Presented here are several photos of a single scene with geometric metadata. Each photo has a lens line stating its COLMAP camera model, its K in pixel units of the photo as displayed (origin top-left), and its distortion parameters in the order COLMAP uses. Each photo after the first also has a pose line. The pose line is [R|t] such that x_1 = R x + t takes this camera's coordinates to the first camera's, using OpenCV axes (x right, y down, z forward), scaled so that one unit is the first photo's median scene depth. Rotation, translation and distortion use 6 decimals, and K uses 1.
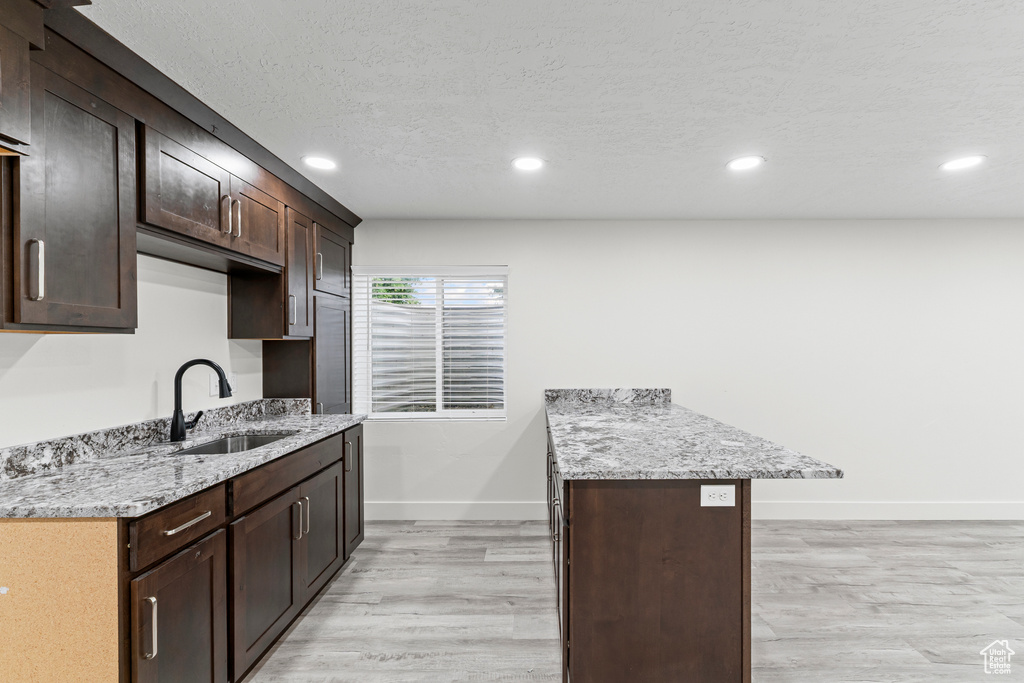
lens RADIAL K [[443.7, 0, 542.3], [0, 443.7, 347.0], [0, 0, 1]] dist [0.002483, 0.000602]
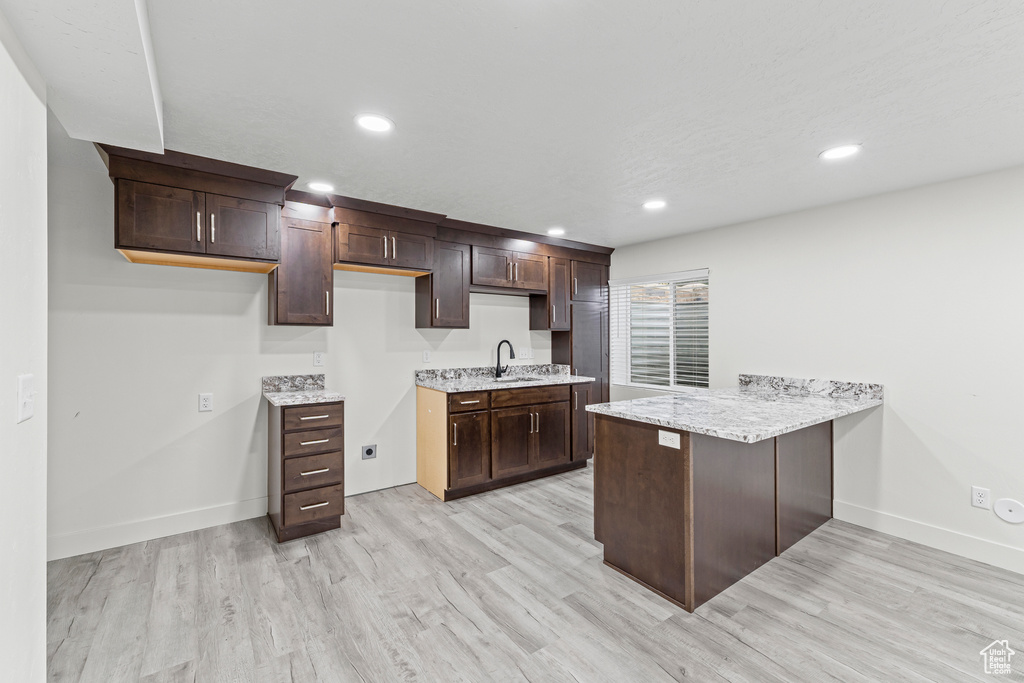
lens RADIAL K [[433.7, 0, 514.3], [0, 433.7, 335.4], [0, 0, 1]] dist [0.001224, 0.000273]
pose [[0.581672, 0.007553, -0.813388, 0.782476], [-0.008518, 0.999959, 0.003194, -0.001763], [0.813379, 0.005071, 0.581713, -0.143985]]
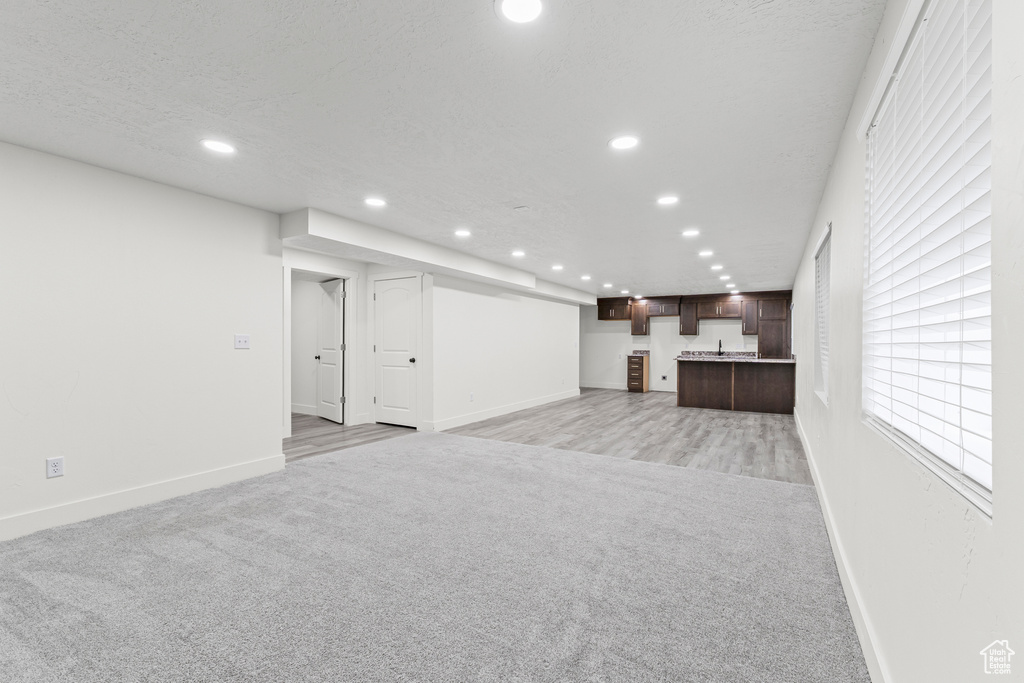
lens RADIAL K [[433.7, 0, 514.3], [0, 433.7, 335.4], [0, 0, 1]] dist [0.001224, 0.000273]
pose [[-0.516770, -0.018954, -0.855914, 3.770739], [-0.007872, 0.999818, -0.017388, 0.065447], [0.856088, -0.002248, -0.516825, 1.262199]]
